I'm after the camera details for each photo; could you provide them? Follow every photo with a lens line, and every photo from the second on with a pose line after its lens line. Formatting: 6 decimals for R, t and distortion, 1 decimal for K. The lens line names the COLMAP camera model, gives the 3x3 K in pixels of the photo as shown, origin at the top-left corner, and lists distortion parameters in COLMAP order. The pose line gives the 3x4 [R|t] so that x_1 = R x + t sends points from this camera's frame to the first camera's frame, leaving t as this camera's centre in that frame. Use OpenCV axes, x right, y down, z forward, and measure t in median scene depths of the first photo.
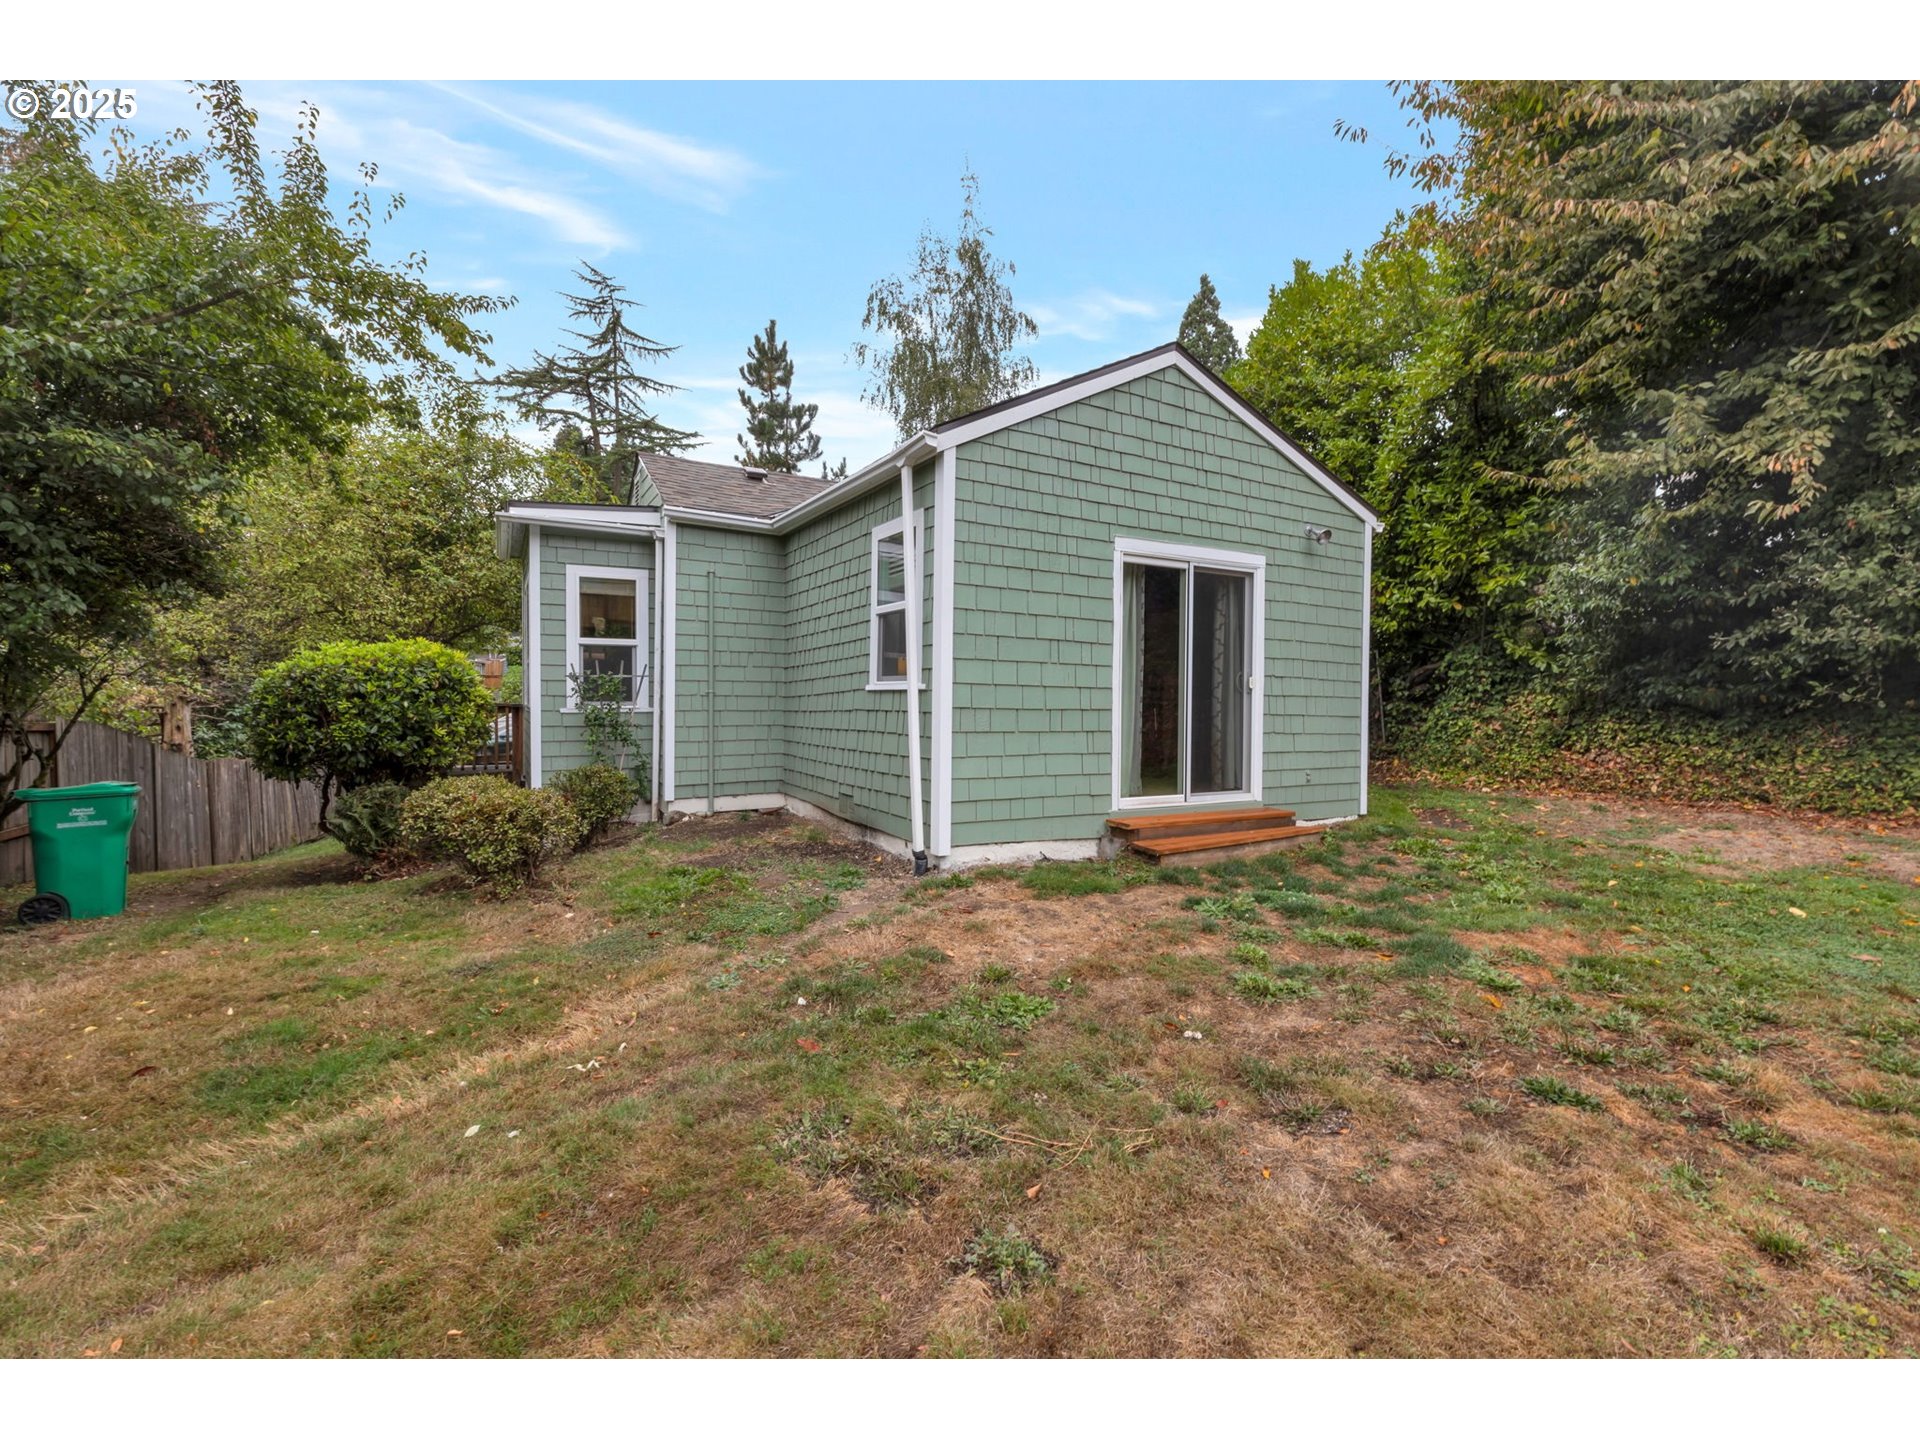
lens RADIAL K [[876.5, 0, 962.7], [0, 876.5, 722.1], [0, 0, 1]] dist [0.010528, -0.000652]
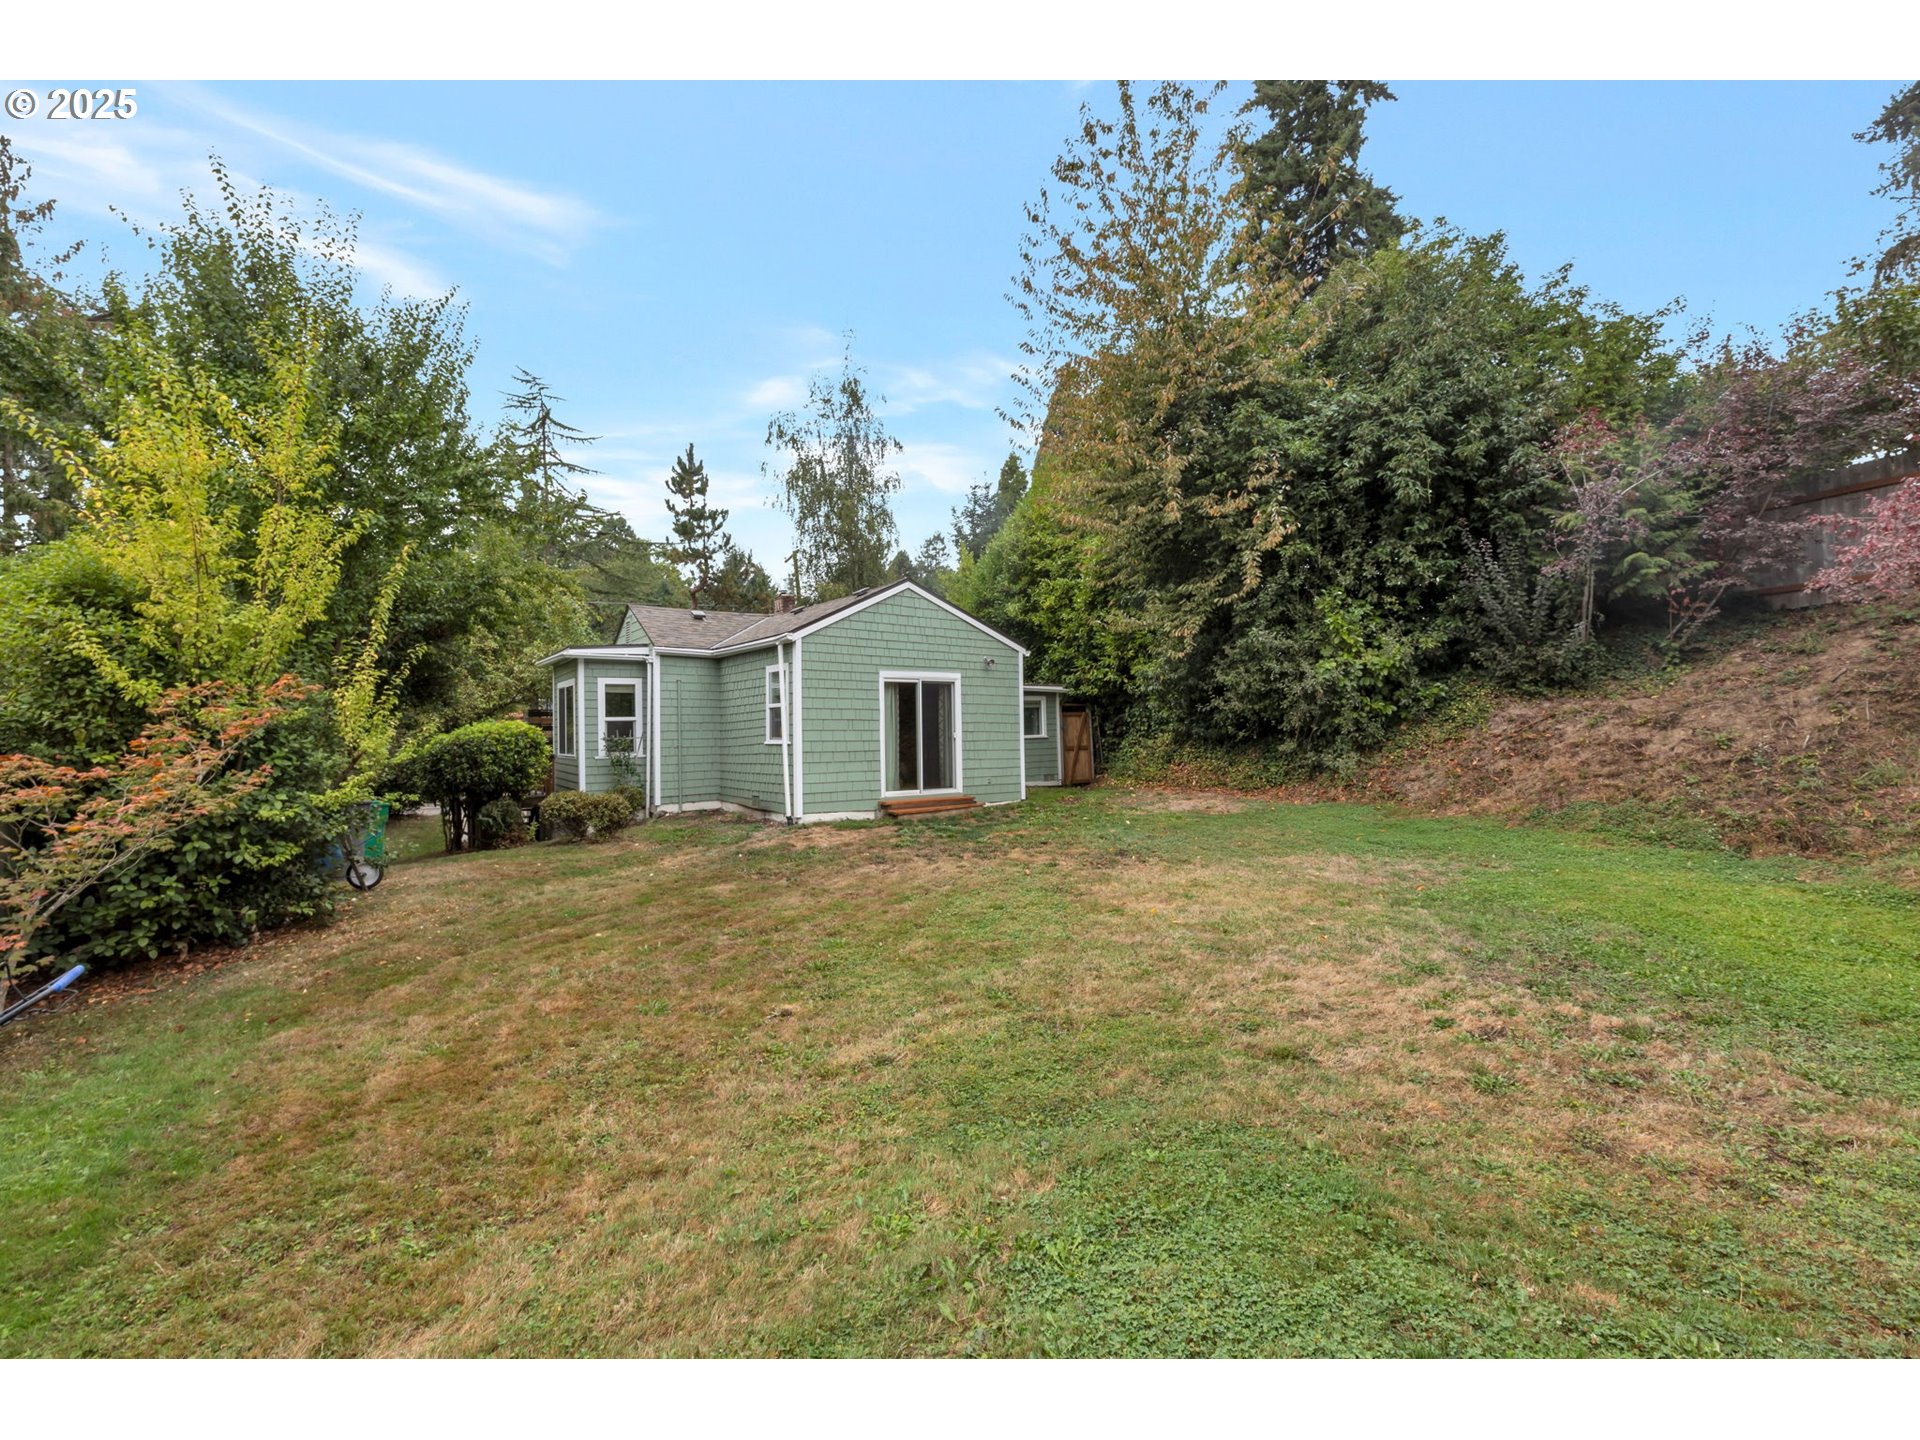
lens RADIAL K [[876.5, 0, 964.5], [0, 876.5, 718.6], [0, 0, 1]] dist [0.010528, -0.000652]
pose [[0.994692, -0.022803, 0.100337, 0.121899], [0.027085, 0.998770, -0.041526, 0.002109], [-0.099267, 0.044023, 0.994087, -0.877994]]
